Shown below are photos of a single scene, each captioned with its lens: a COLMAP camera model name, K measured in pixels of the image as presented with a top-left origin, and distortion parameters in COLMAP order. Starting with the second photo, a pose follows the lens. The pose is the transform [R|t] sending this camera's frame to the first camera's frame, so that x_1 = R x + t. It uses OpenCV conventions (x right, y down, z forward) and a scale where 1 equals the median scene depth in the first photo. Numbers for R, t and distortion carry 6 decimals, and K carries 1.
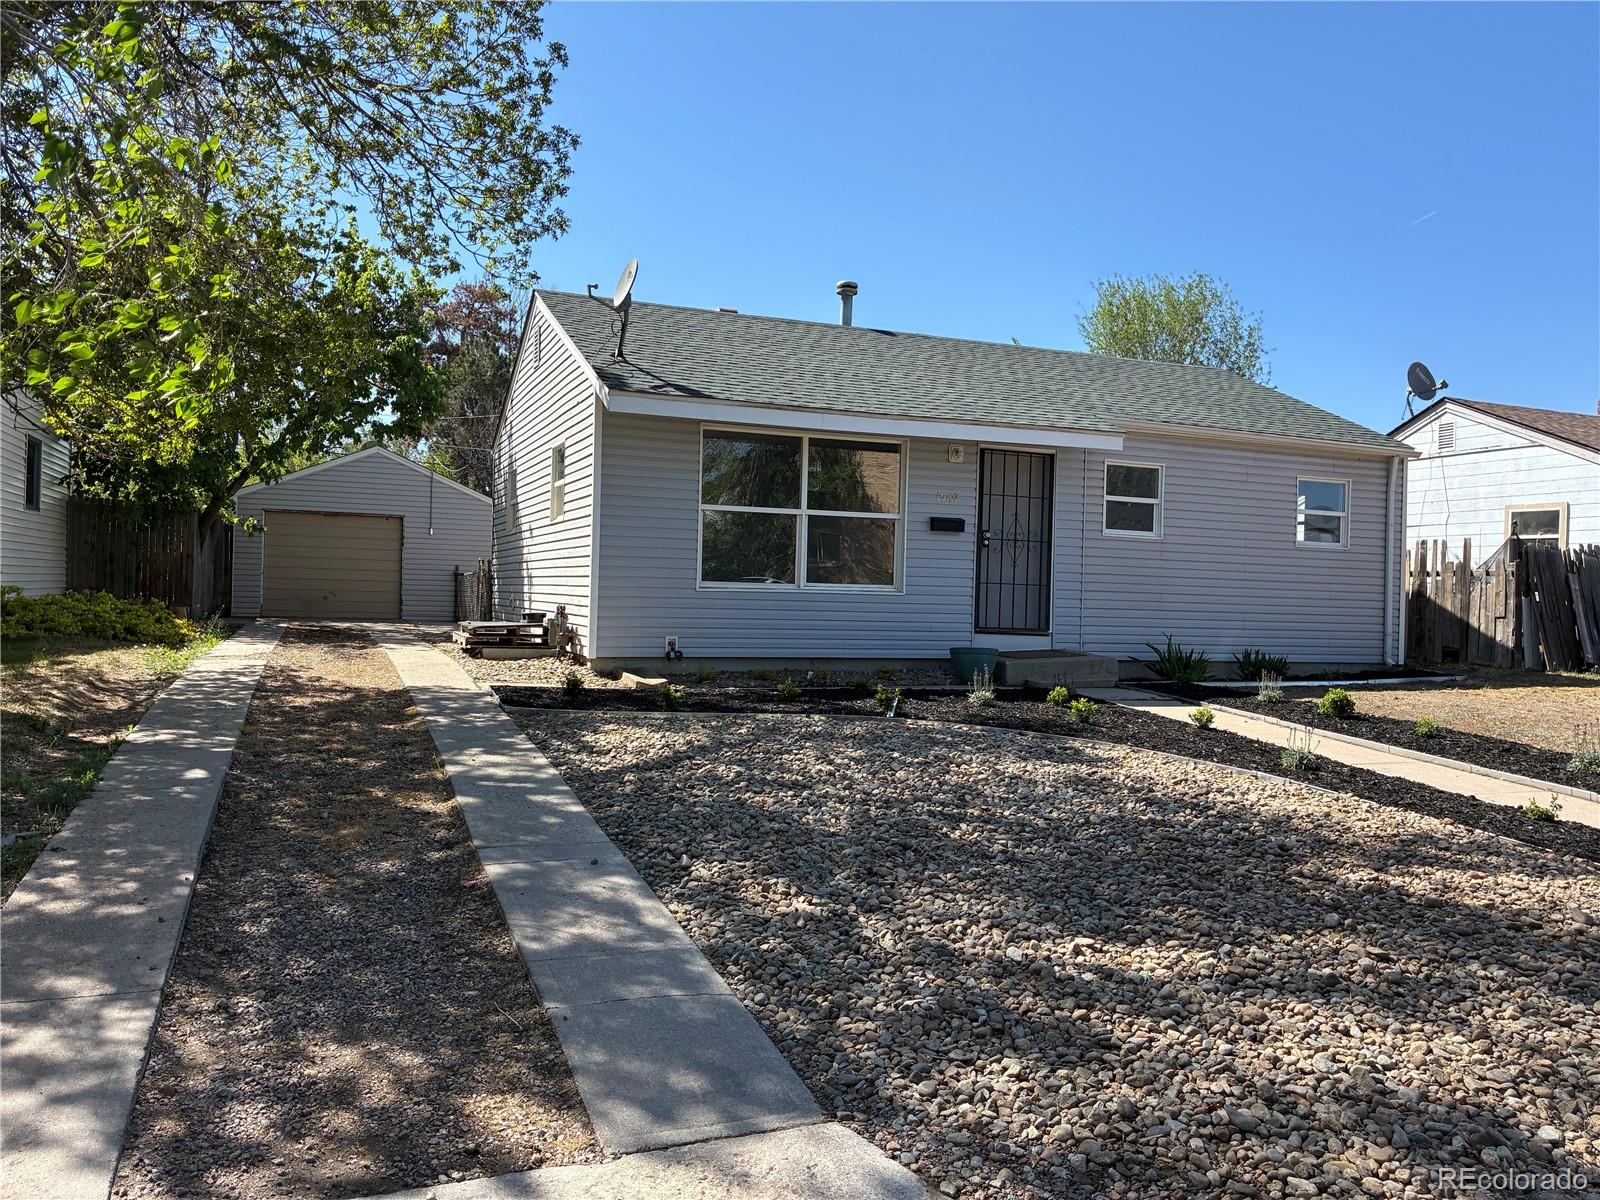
lens RADIAL K [[1203.8, 0, 796.9], [0, 1203.8, 594.5], [0, 0, 1]] dist [0.051579, -0.066911]
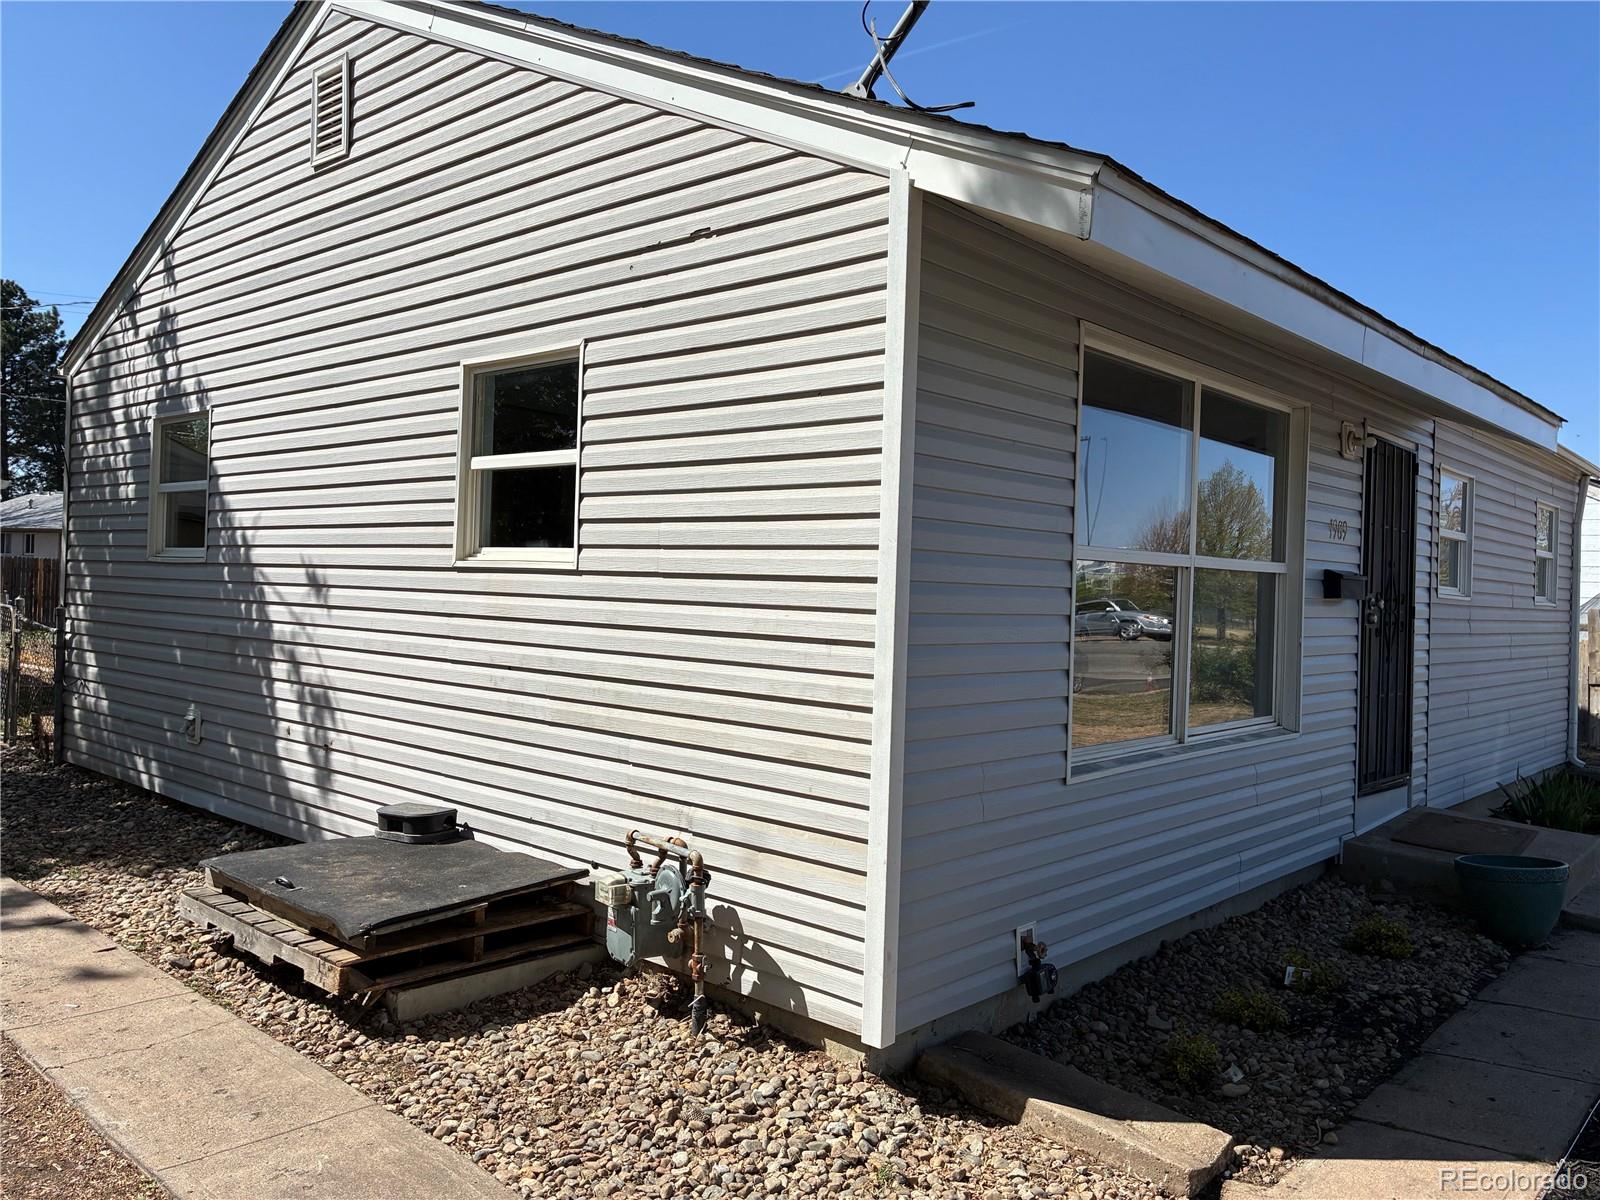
lens RADIAL K [[1203.8, 0, 780.4], [0, 1203.8, 580.8], [0, 0, 1]] dist [0.051579, -0.066911]
pose [[0.900858, 0.005345, 0.434080, -0.276427], [-0.008647, 0.999947, 0.005631, -0.056701], [-0.434027, -0.008826, 0.900857, 0.615579]]
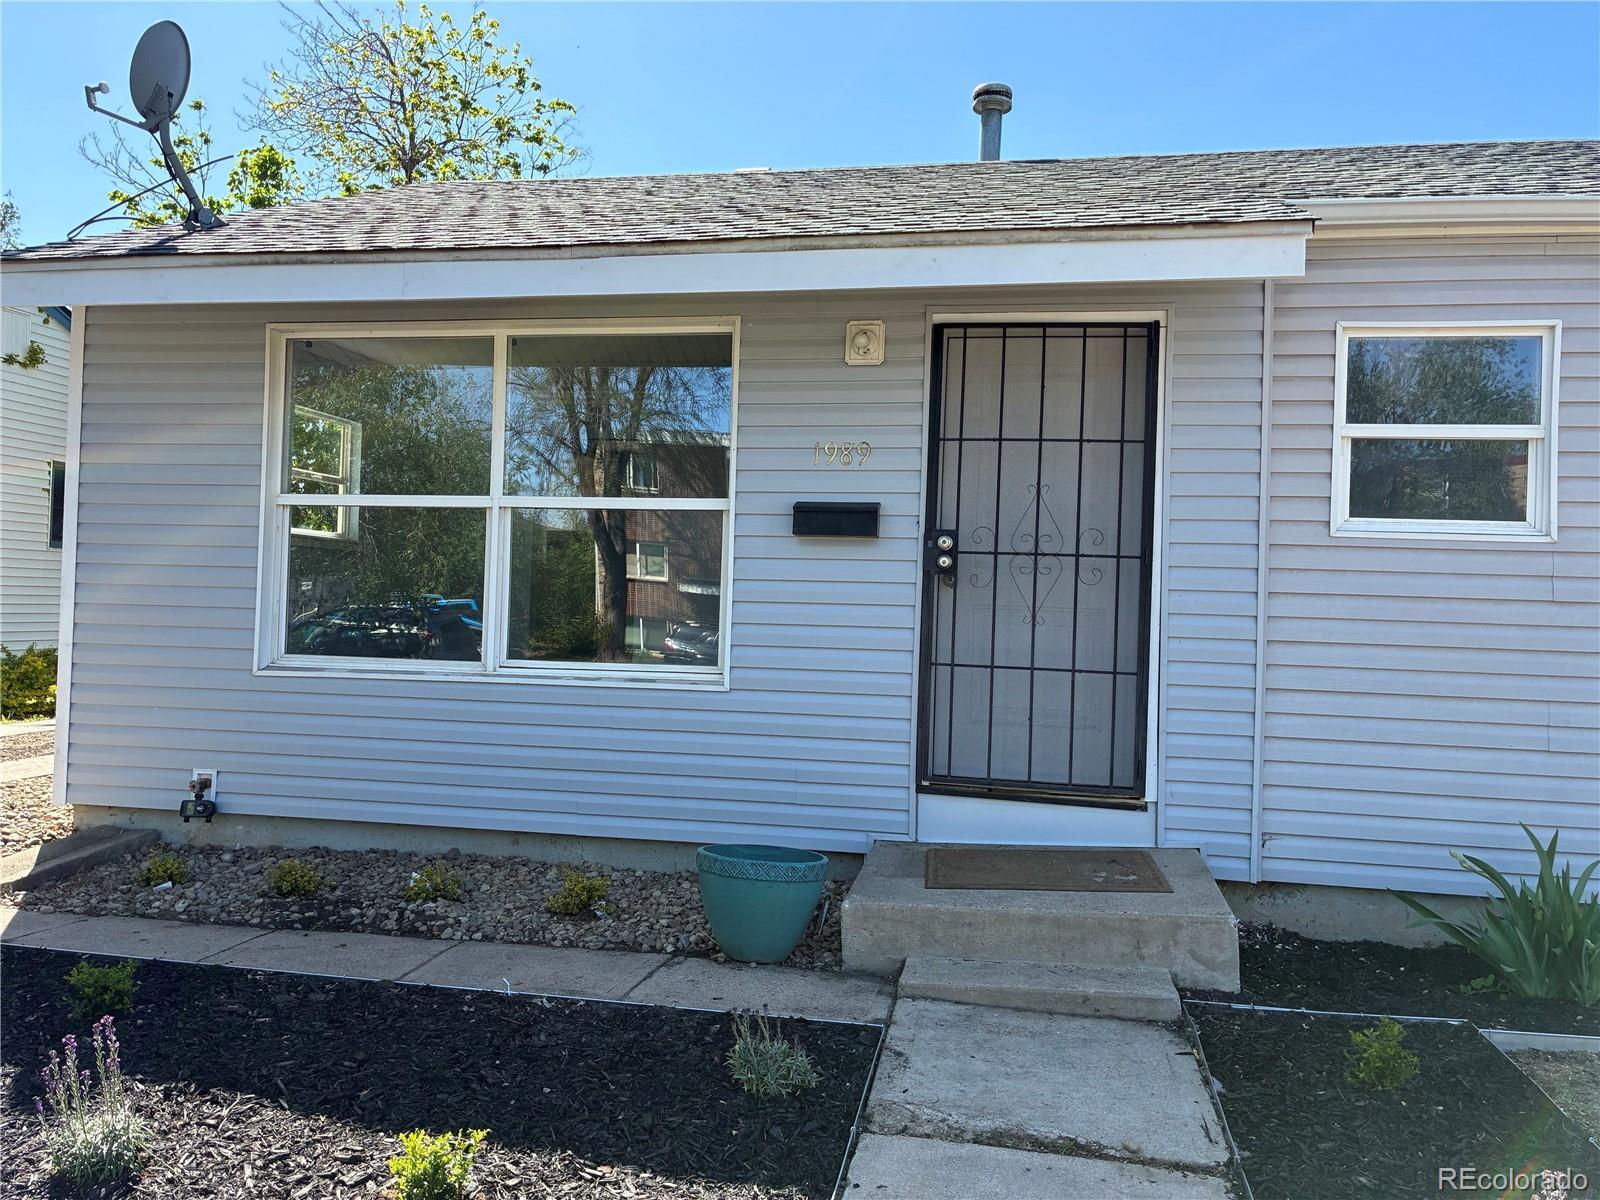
lens RADIAL K [[1203.8, 0, 795.0], [0, 1203.8, 593.6], [0, 0, 1]] dist [0.051579, -0.066911]
pose [[0.847841, -0.008742, -0.530178, 0.307396], [-0.007030, 0.999591, -0.027724, -0.020424], [0.530204, 0.027233, 0.847433, 0.610410]]
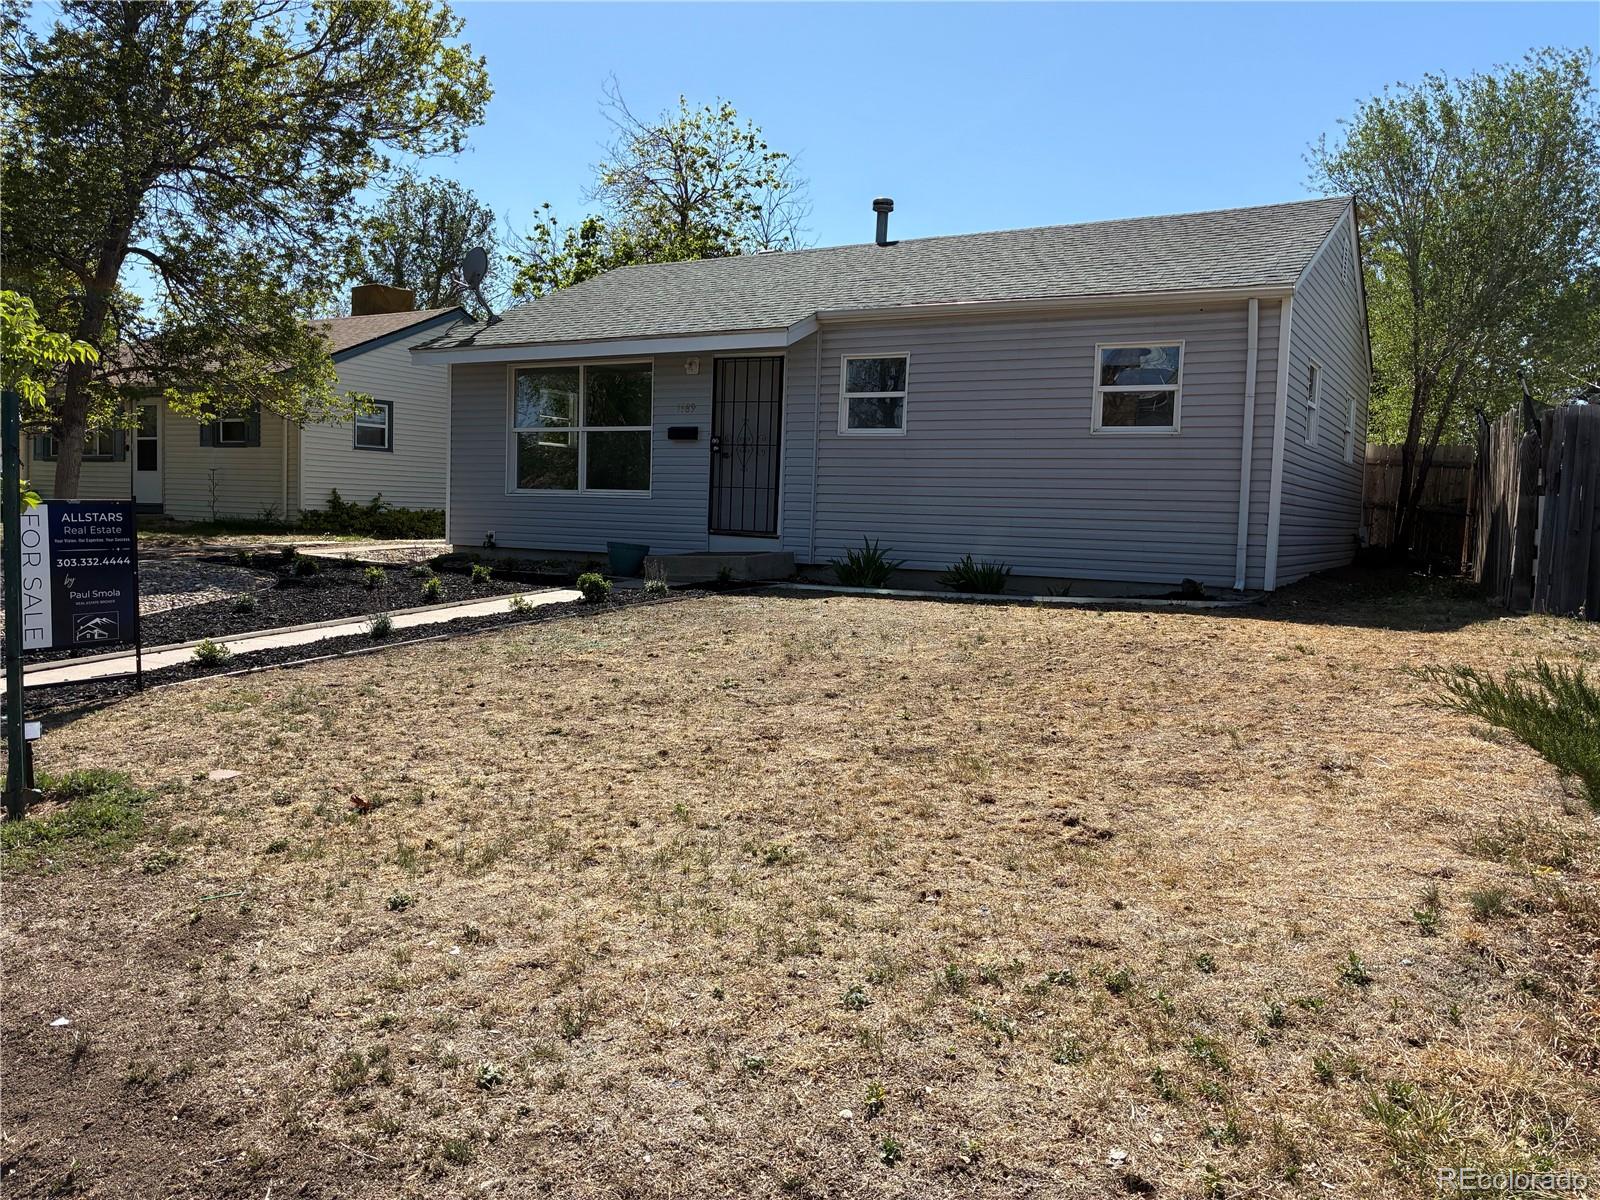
lens RADIAL K [[1203.8, 0, 813.3], [0, 1203.8, 598.5], [0, 0, 1]] dist [0.051579, -0.066911]
pose [[0.623951, 0.045436, -0.780141, 0.987248], [-0.014464, 0.998809, 0.046603, 0.036025], [0.781329, -0.017794, 0.623865, 0.387036]]
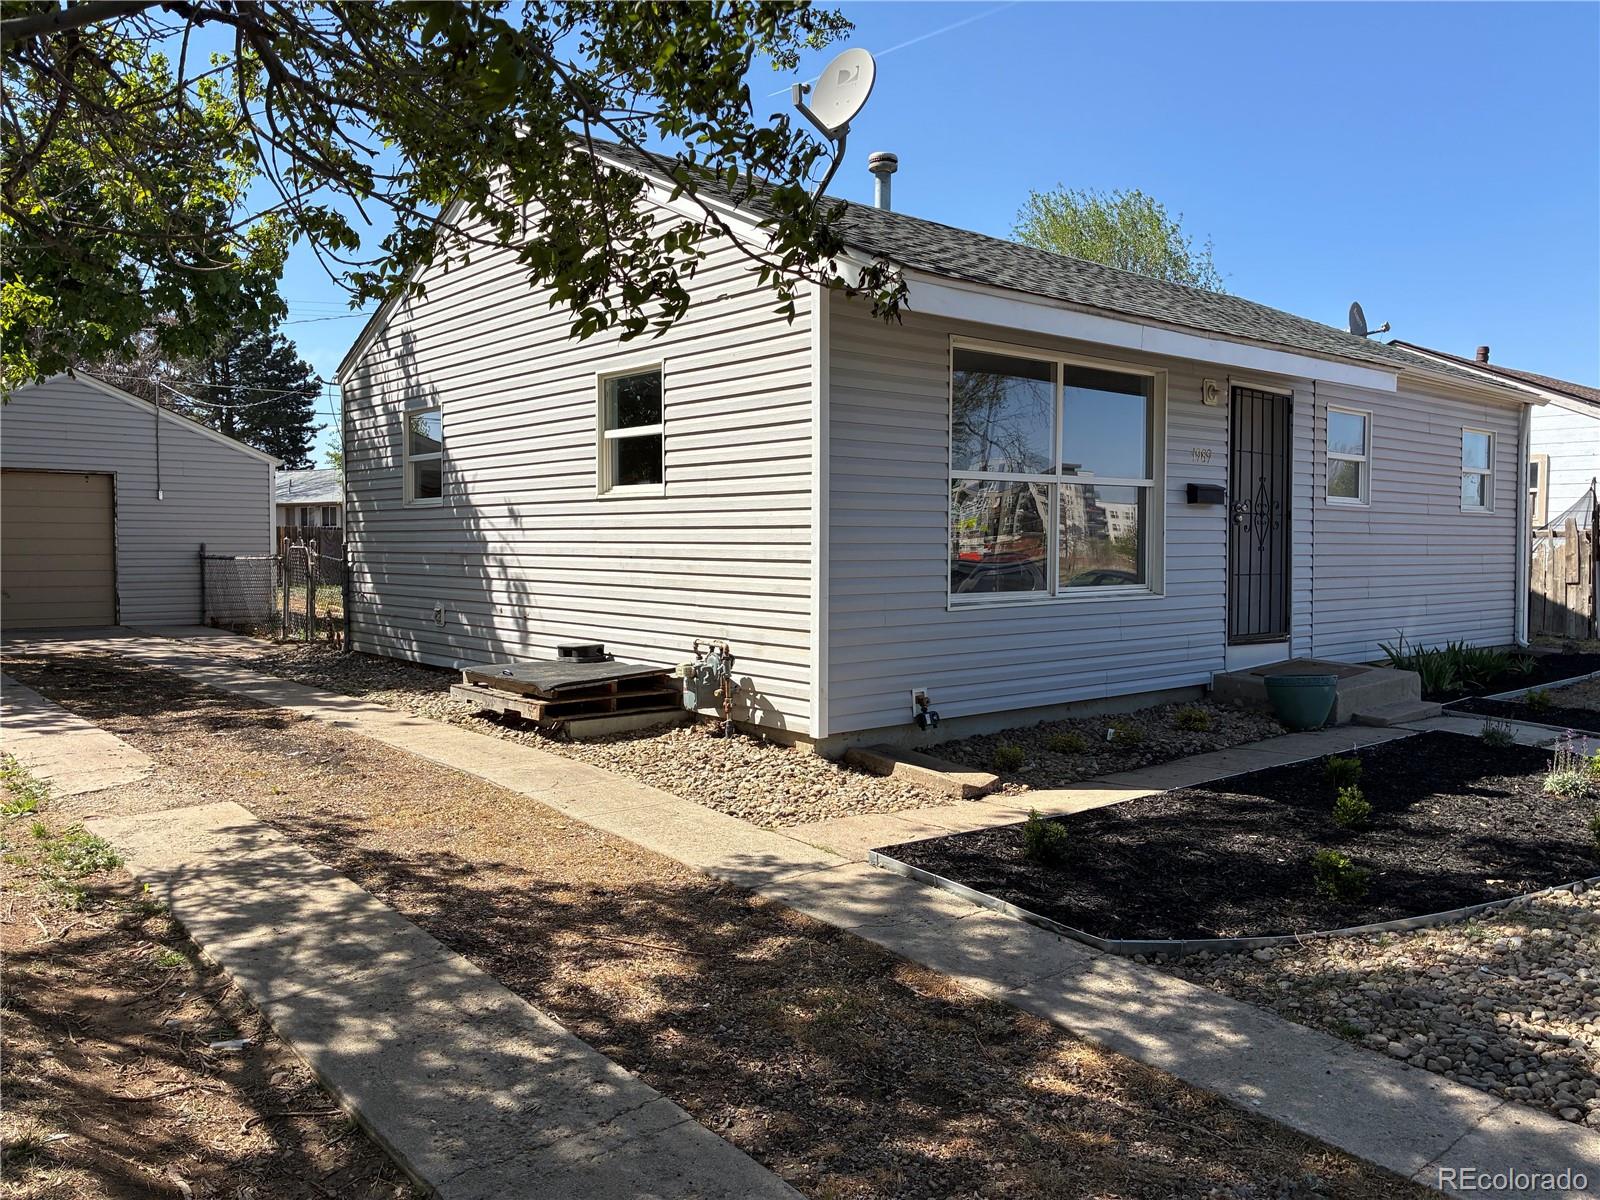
lens RADIAL K [[1203.8, 0, 811.9], [0, 1203.8, 586.7], [0, 0, 1]] dist [0.051579, -0.066911]
pose [[0.944182, -0.036607, 0.327384, -0.303561], [0.022839, 0.998689, 0.045801, -0.039118], [-0.328632, -0.035767, 0.943781, 0.383516]]
